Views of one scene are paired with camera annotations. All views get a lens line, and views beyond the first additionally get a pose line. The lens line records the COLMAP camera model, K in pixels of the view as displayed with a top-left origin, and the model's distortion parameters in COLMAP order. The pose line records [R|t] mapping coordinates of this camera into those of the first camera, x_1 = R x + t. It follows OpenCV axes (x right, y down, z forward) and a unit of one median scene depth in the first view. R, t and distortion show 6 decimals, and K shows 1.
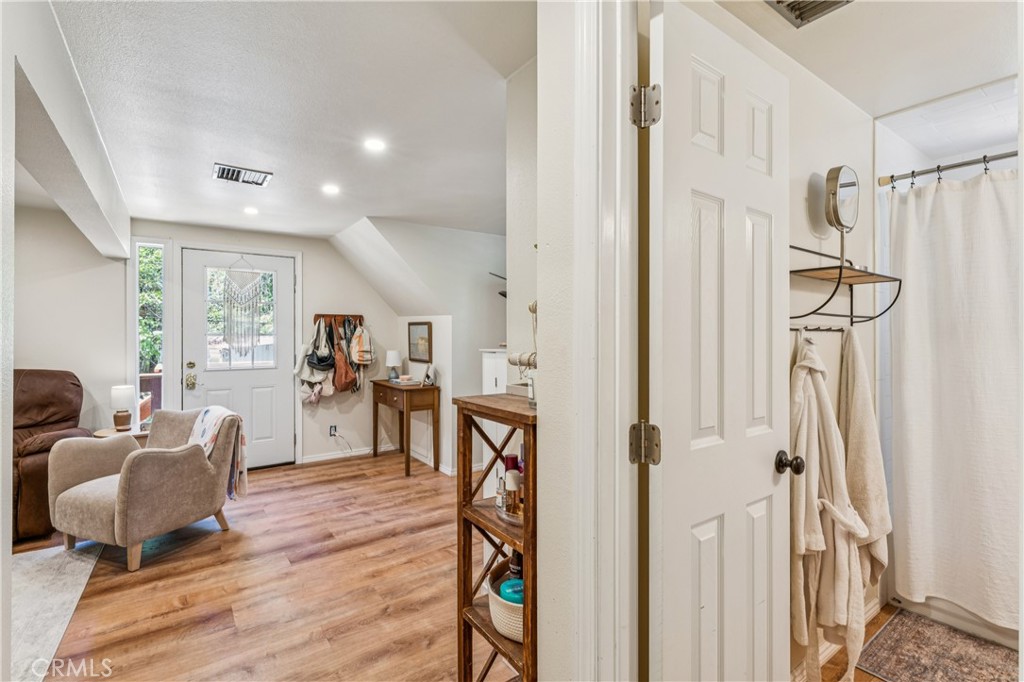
lens RADIAL K [[468.3, 0, 507.6], [0, 468.3, 335.5], [0, 0, 1]] dist [-0.004249, -0.001037]
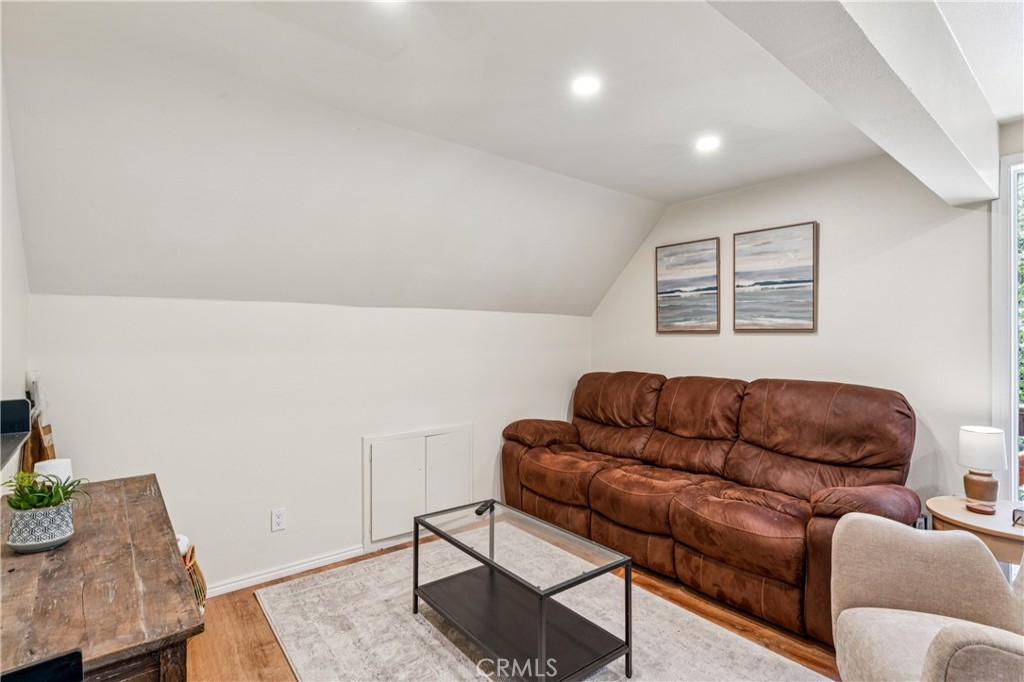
lens RADIAL K [[506.5, 0, 504.0], [0, 506.5, 342.6], [0, 0, 1]] dist [-0.001671, 0.001022]
pose [[0.082096, -0.004976, -0.996612, -0.287459], [-0.002705, 0.999983, -0.005216, 0.013125], [0.996621, 0.003124, 0.082081, 0.408104]]
